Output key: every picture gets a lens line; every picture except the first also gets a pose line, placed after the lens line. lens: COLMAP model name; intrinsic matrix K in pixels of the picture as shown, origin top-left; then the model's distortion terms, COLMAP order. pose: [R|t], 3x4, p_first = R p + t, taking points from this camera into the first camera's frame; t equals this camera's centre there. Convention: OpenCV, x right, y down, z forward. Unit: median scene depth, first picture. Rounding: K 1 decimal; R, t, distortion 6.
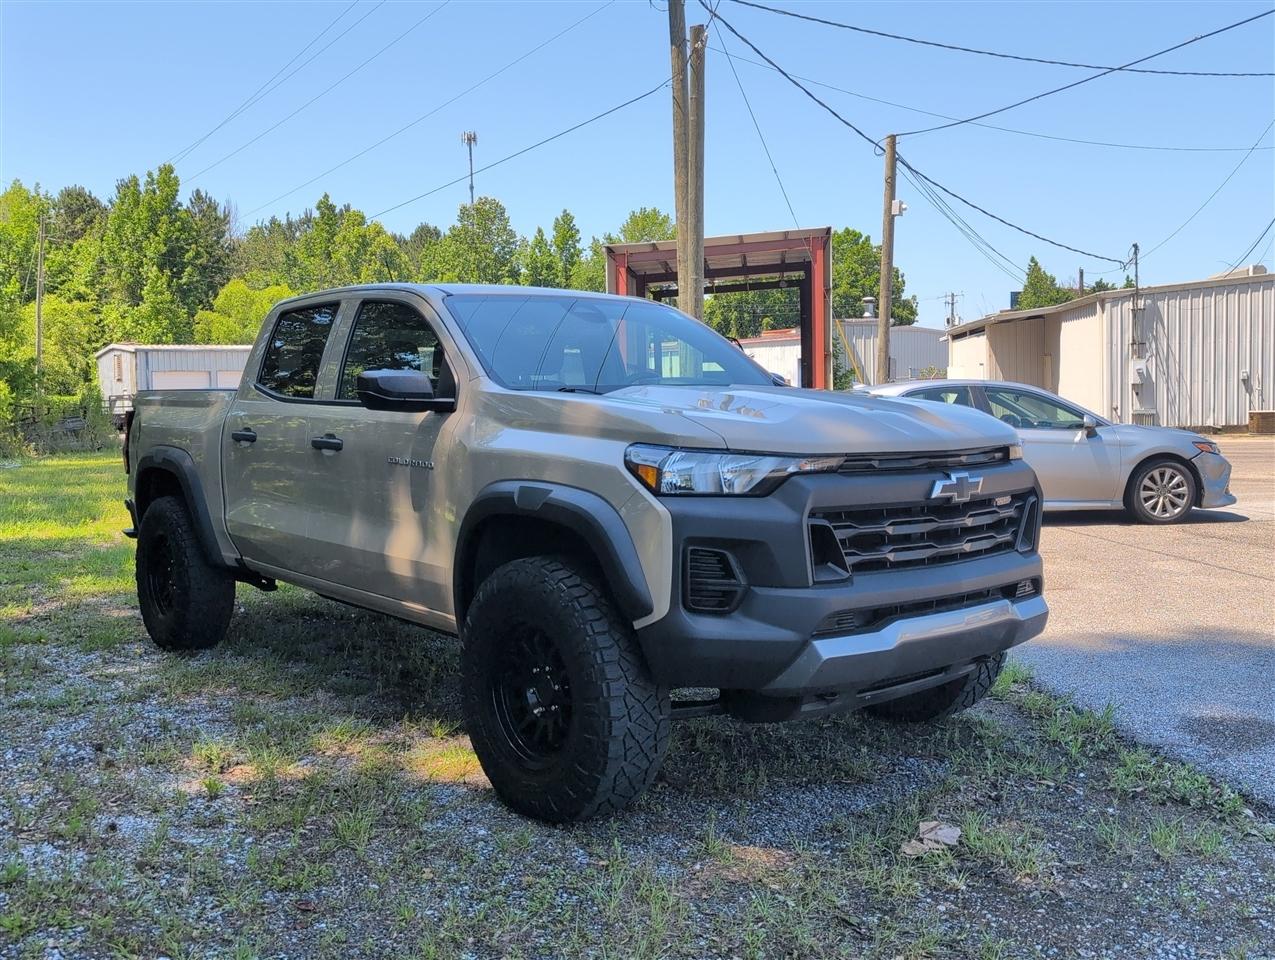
lens RADIAL K [[1268.8, 0, 637.5], [0, 1268.8, 480.0], [0, 0, 1]] dist [0.015890, 0.004492]
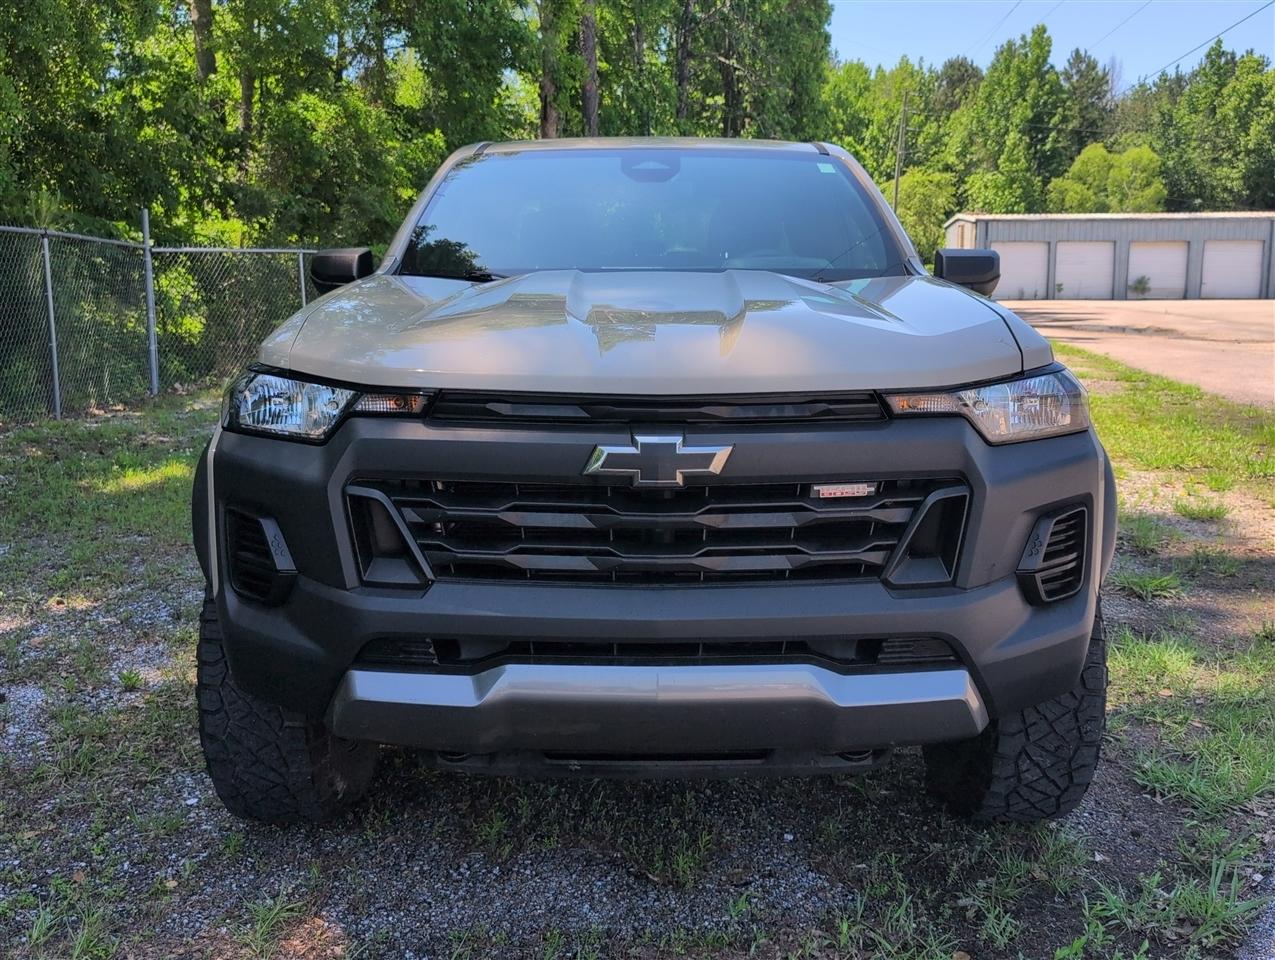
lens RADIAL K [[1260.4, 0, 674.7], [0, 1260.4, 509.5], [0, 0, 1]] dist [-0.003010, 0.016589]
pose [[0.774939, 0.133079, -0.617867, 0.347900], [-0.055236, 0.988101, 0.143543, -0.030844], [0.629618, -0.077109, 0.773069, 0.318011]]
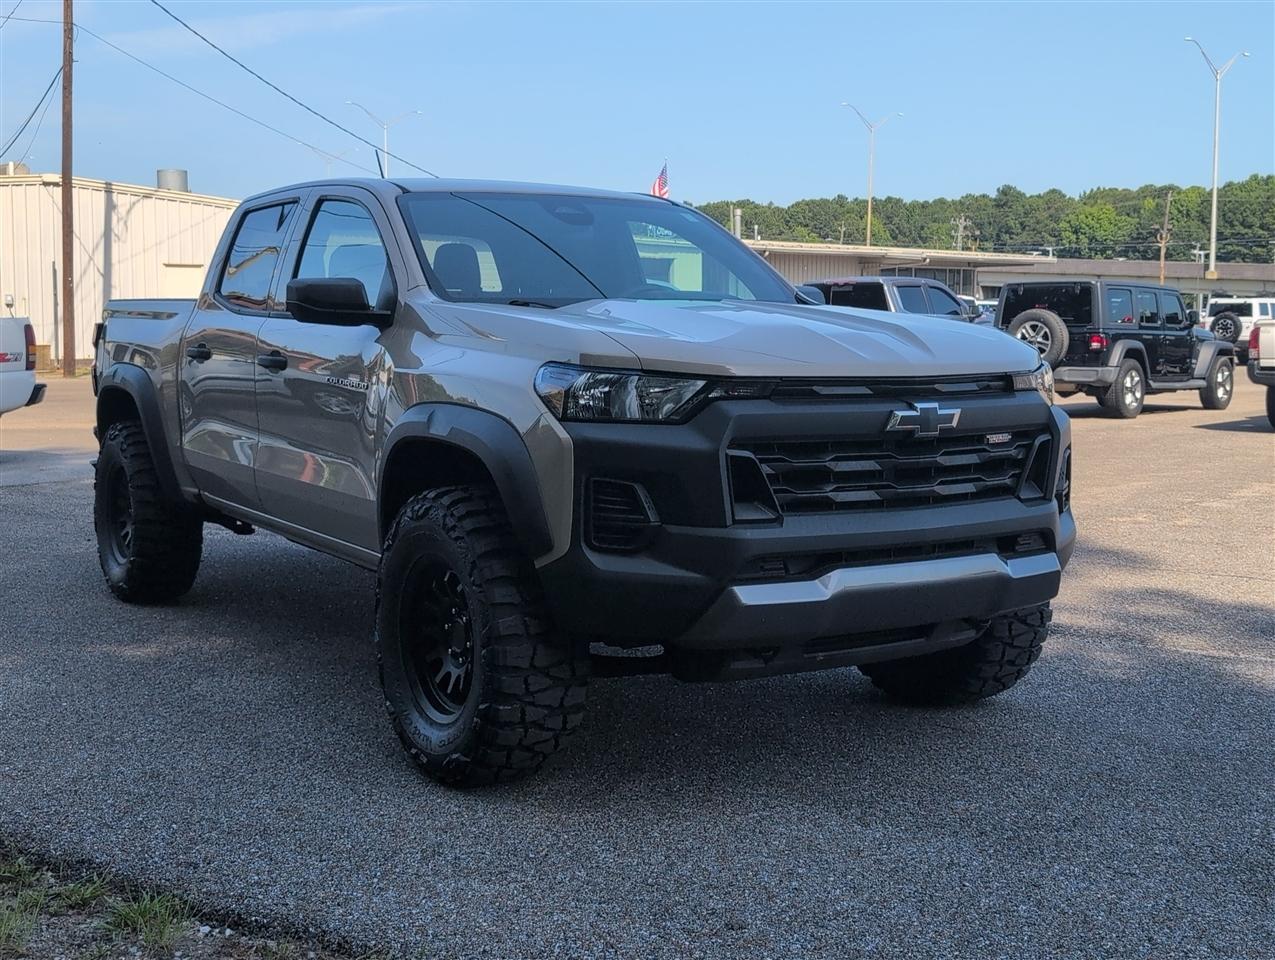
lens RADIAL K [[1658.1, 0, 637.5], [0, 1658.1, 480.0], [0, 0, 1]] dist [0.076451, -0.019620]
pose [[0.992117, 0.025061, -0.122784, 0.112428], [-0.021305, 0.999267, 0.031806, 0.008616], [0.123491, -0.028939, 0.991924, -0.085476]]
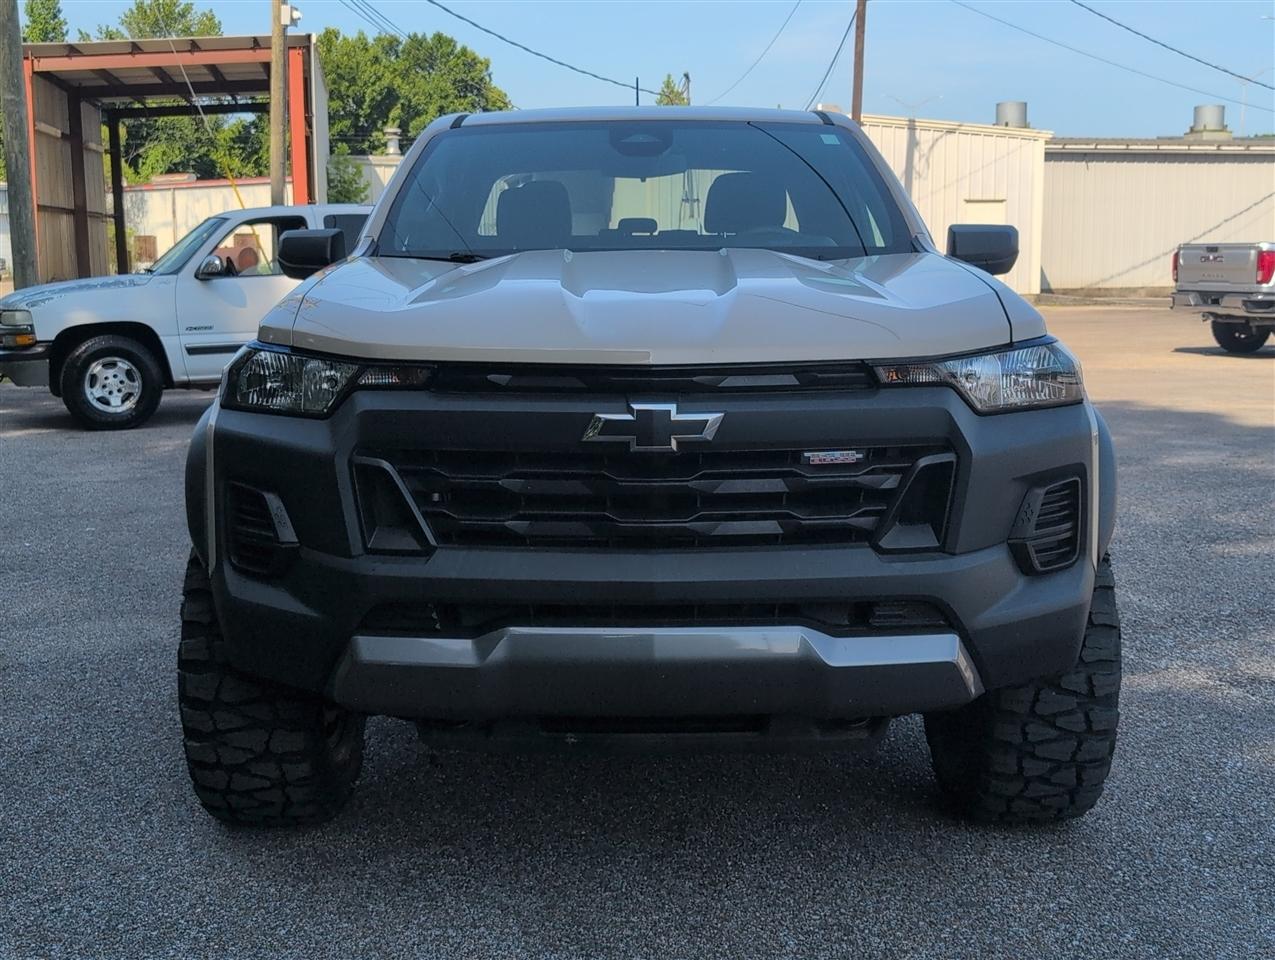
lens RADIAL K [[1658.1, 0, 637.5], [0, 1658.1, 480.0], [0, 0, 1]] dist [0.076451, -0.019620]
pose [[0.764834, 0.095648, -0.637088, 0.425836], [-0.047956, 0.994626, 0.091754, -0.023204], [0.642441, -0.039625, 0.765310, 0.220935]]
